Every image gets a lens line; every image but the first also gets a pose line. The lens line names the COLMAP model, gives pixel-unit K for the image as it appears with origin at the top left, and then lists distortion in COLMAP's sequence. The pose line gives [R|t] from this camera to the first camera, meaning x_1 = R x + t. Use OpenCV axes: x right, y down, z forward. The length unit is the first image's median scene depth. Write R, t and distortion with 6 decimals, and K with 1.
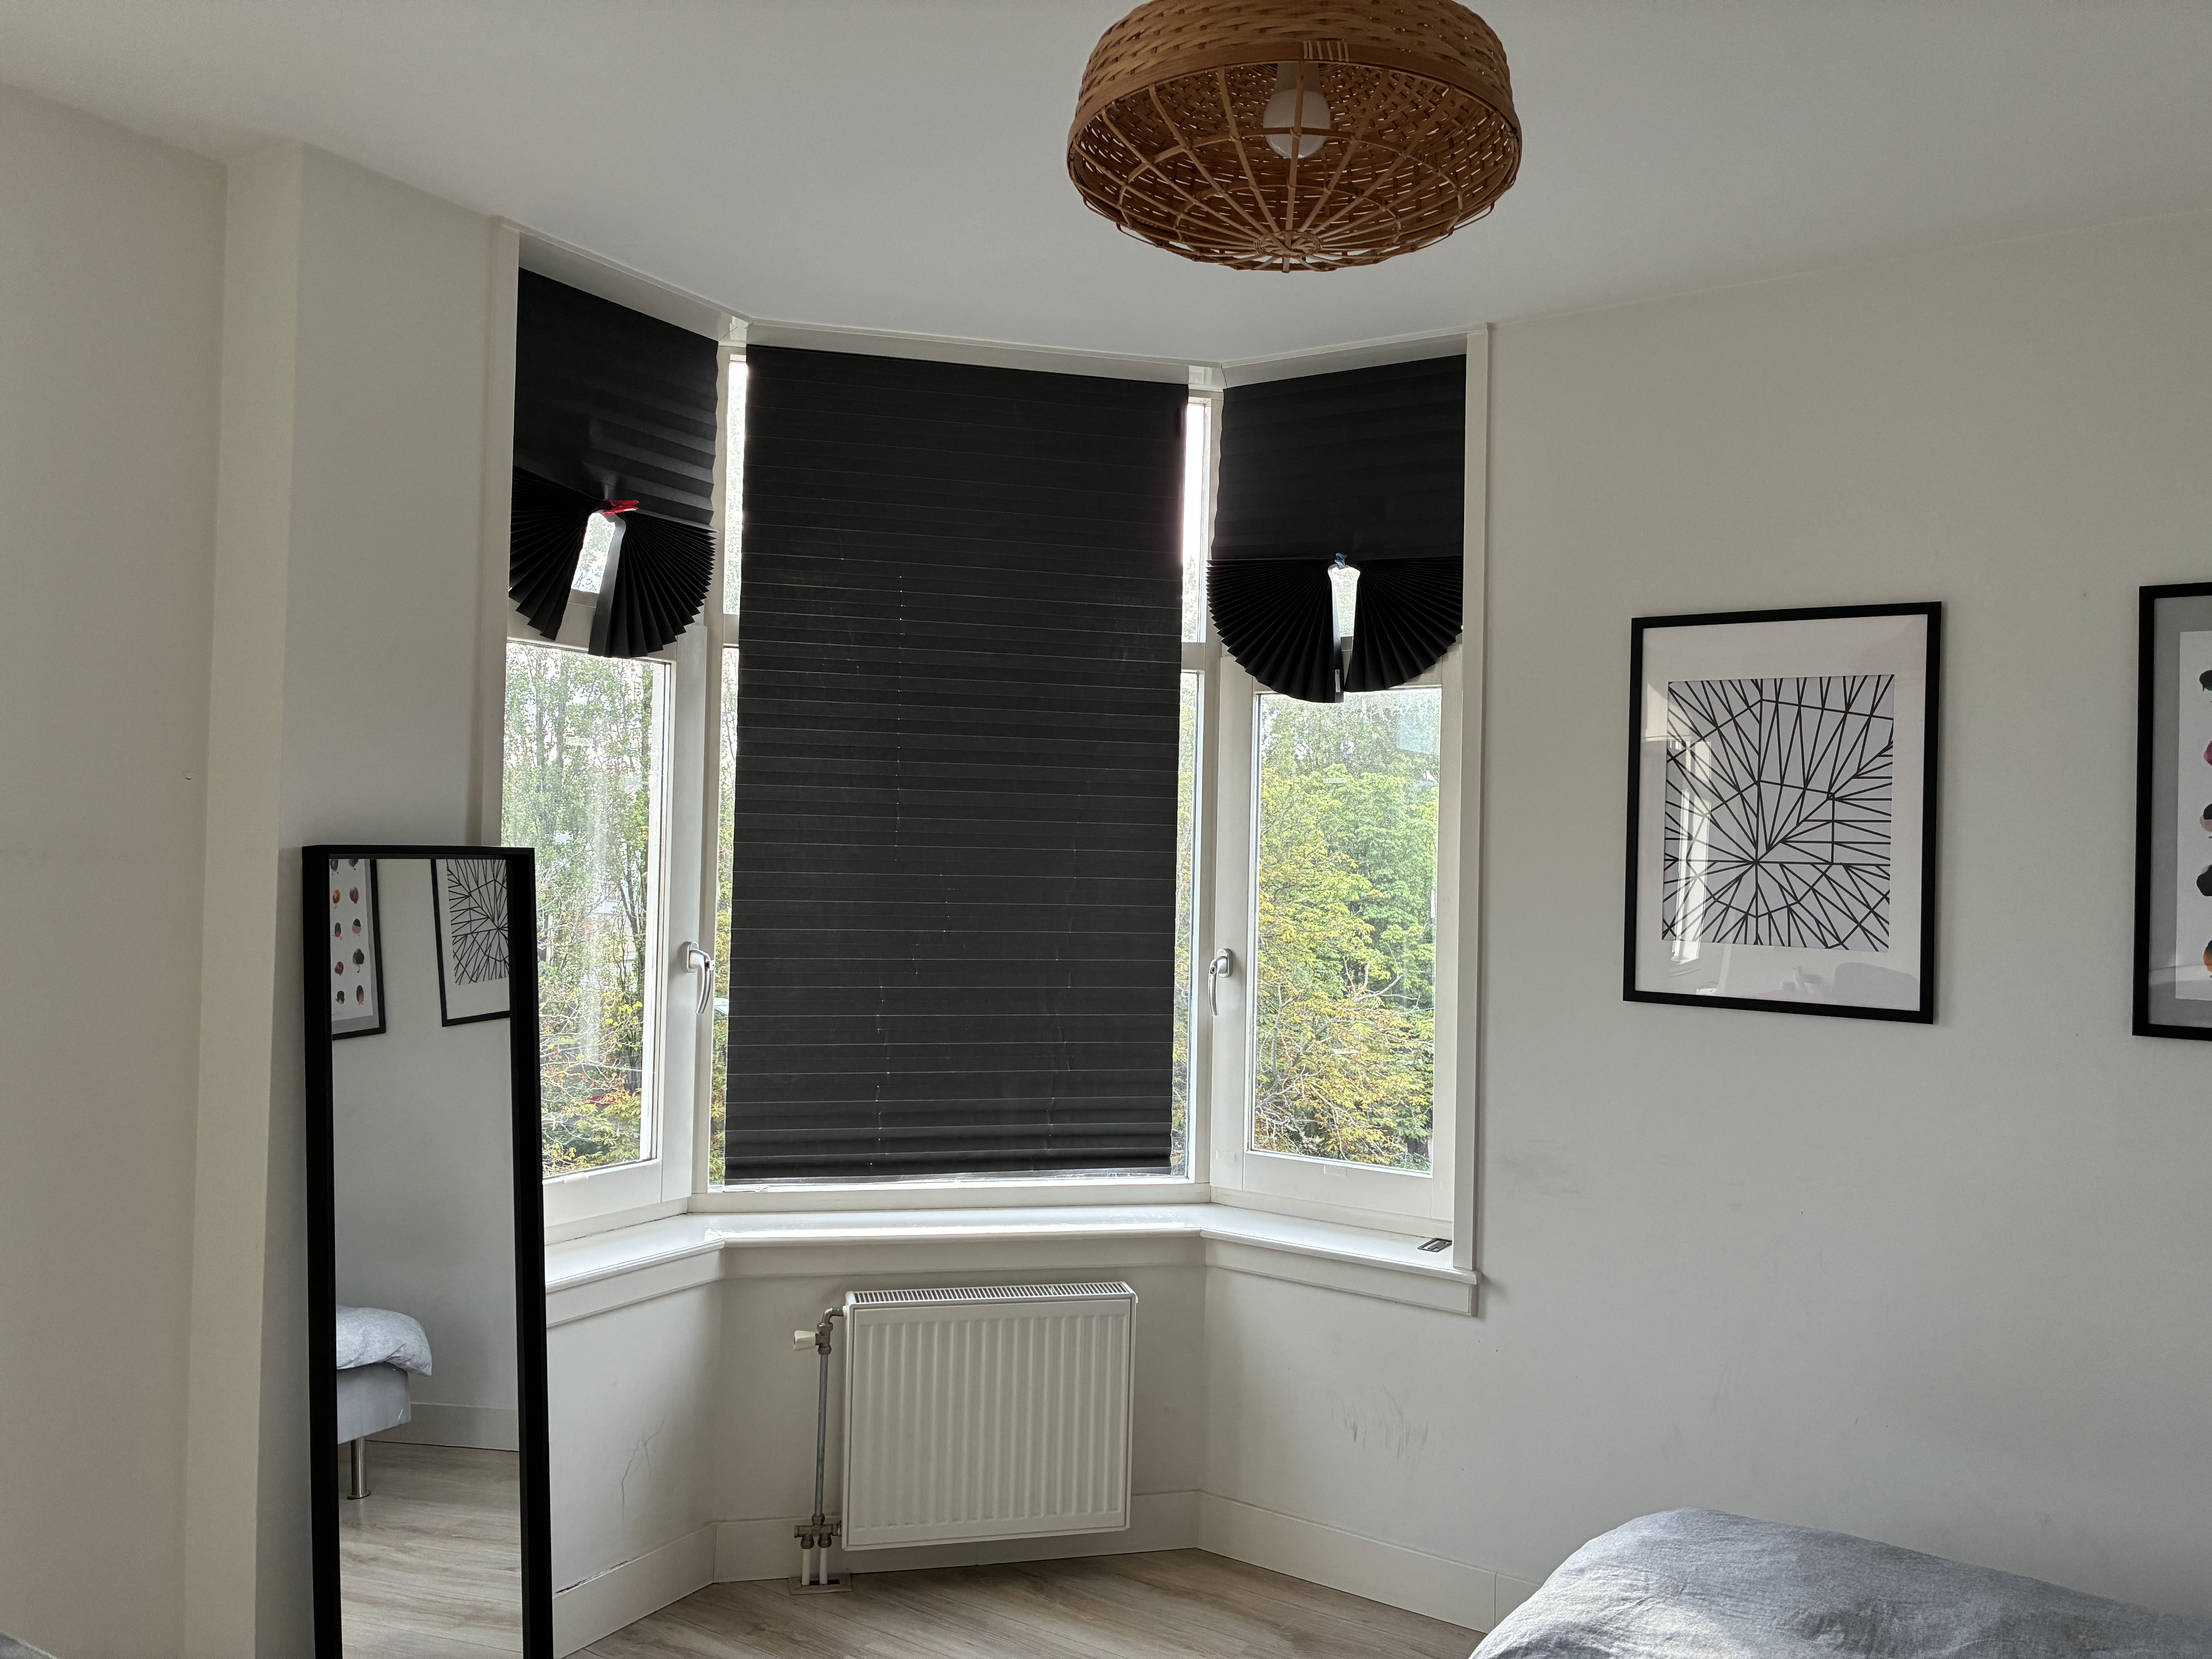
lens RADIAL K [[1689.9, 0, 1096.4], [0, 1689.9, 833.3], [0, 0, 1]] dist [0.077393, -0.012977]
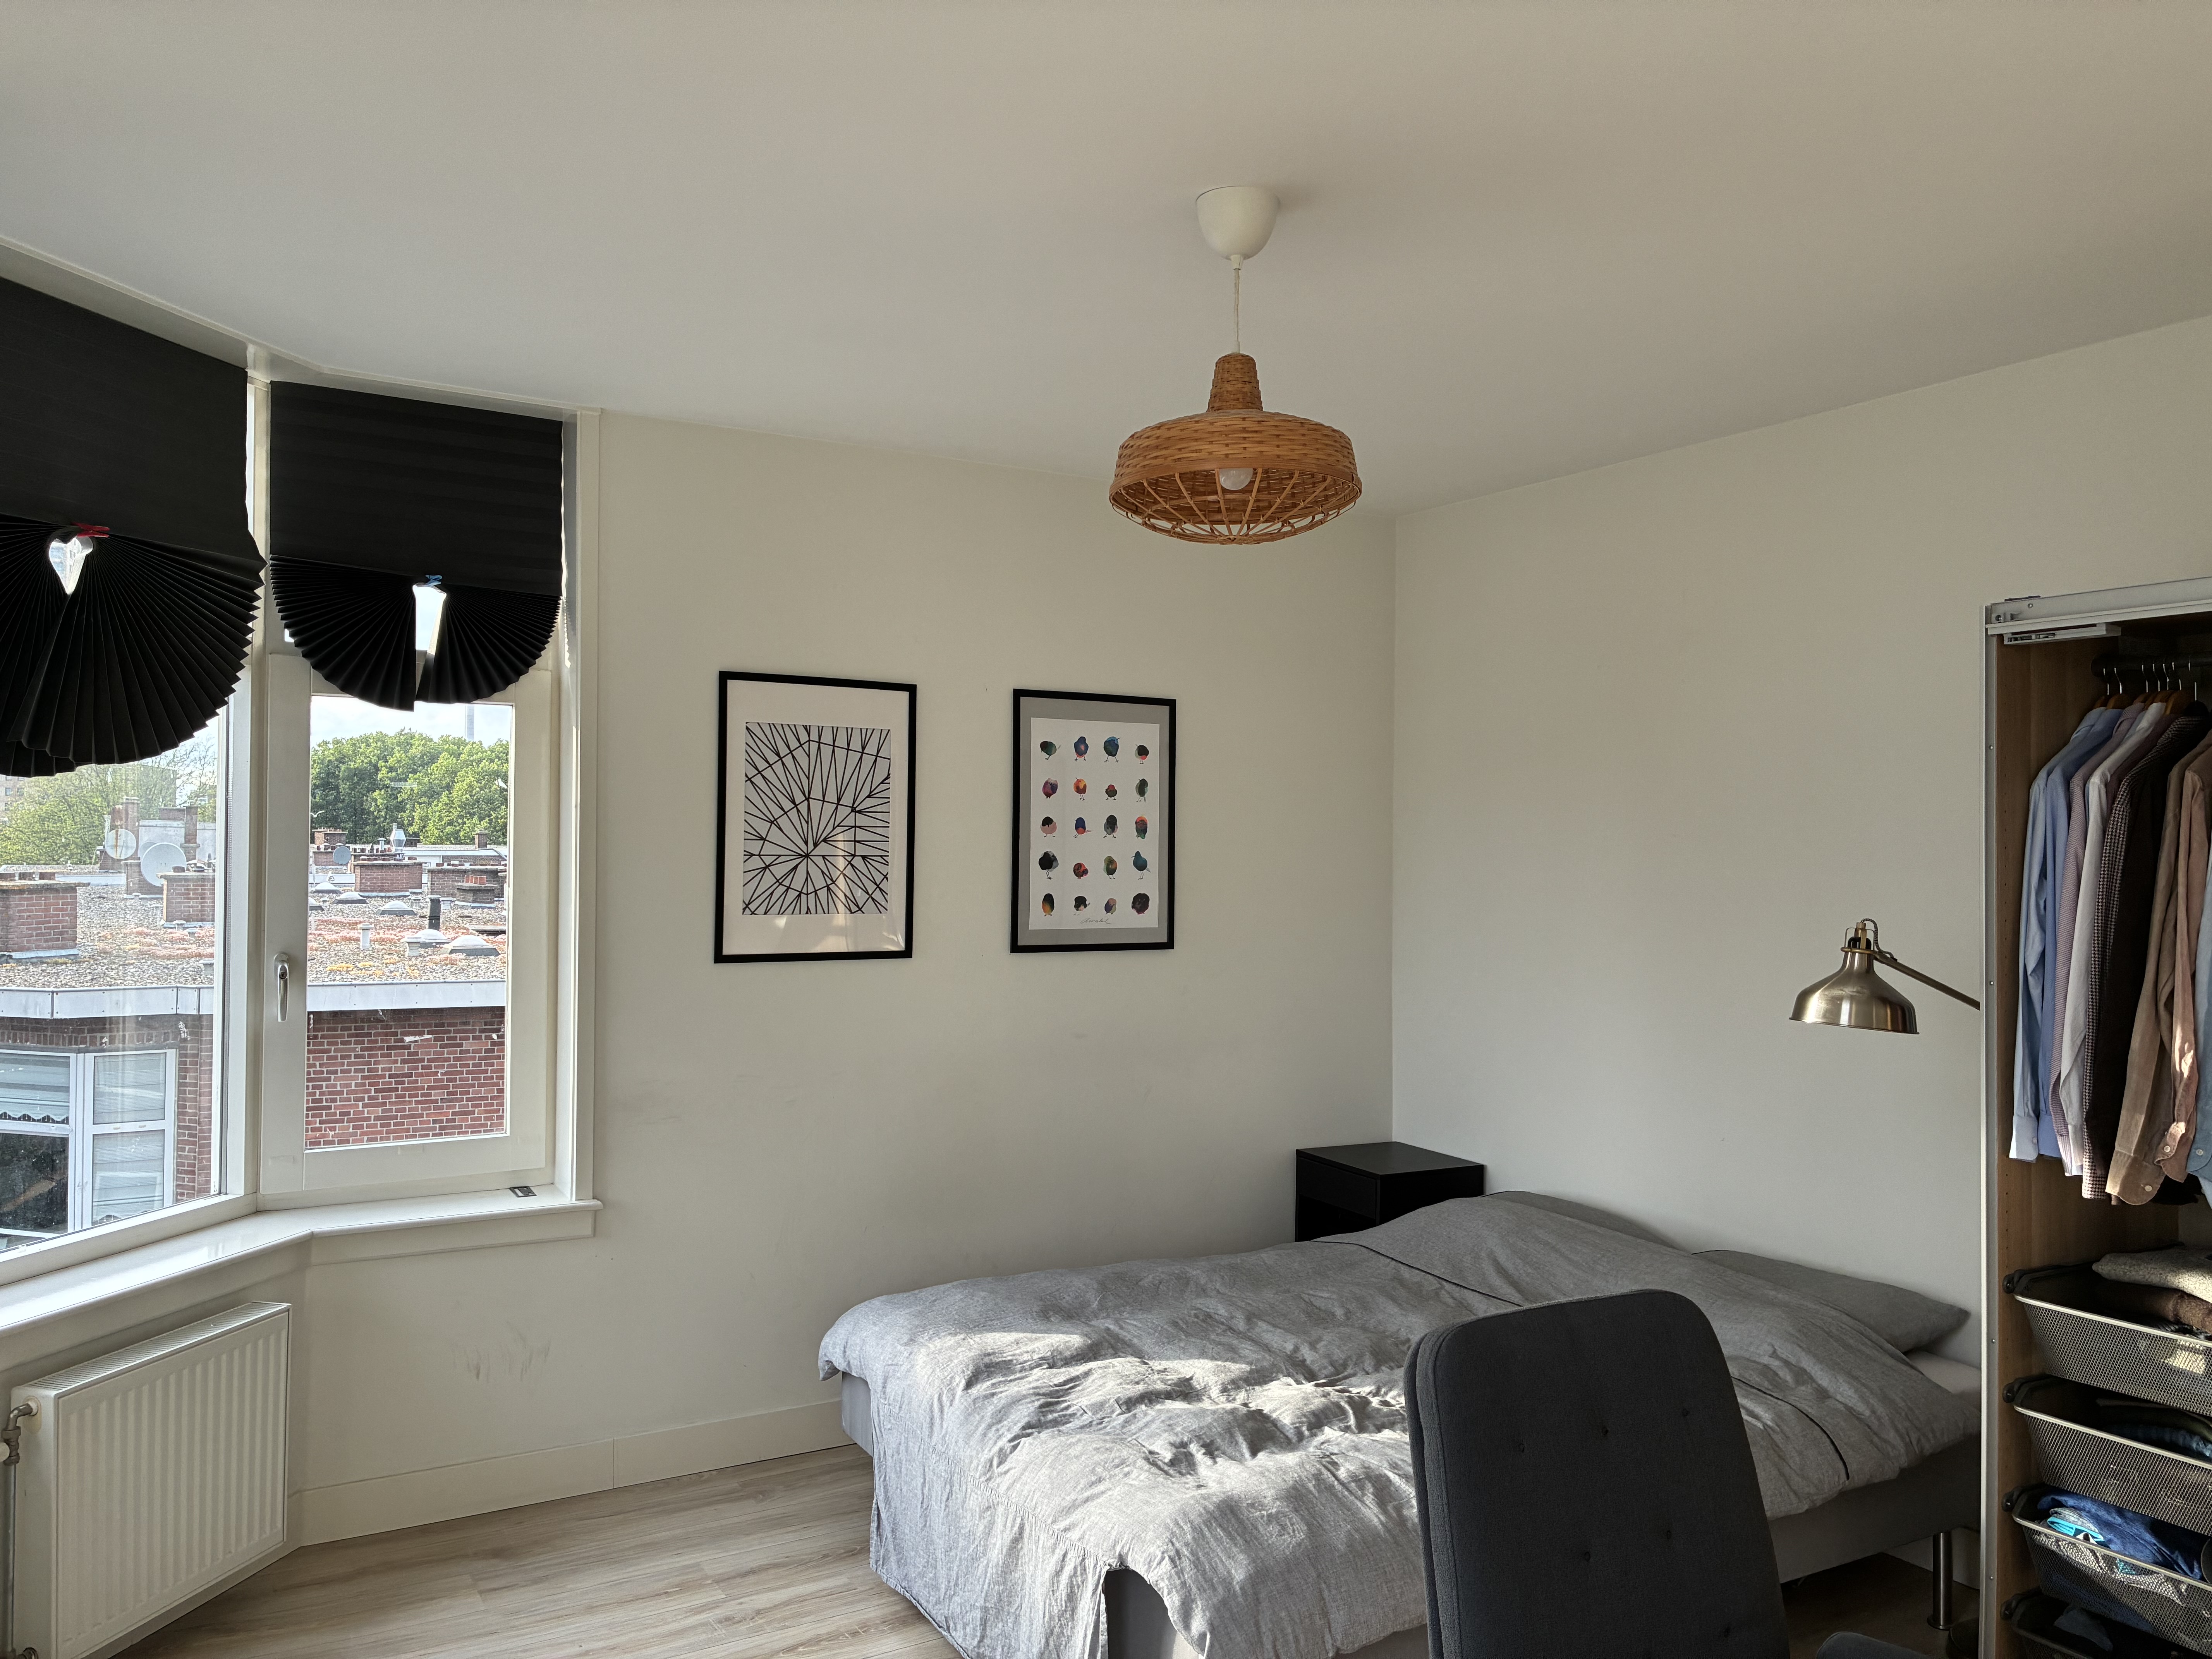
lens RADIAL K [[1689.9, 0, 1098.3], [0, 1689.9, 831.6], [0, 0, 1]] dist [0.077393, -0.012977]
pose [[0.468894, -0.013932, 0.883144, -0.742671], [-0.009206, 0.999744, 0.020658, -0.034309], [-0.883206, -0.017816, 0.468646, 0.137987]]
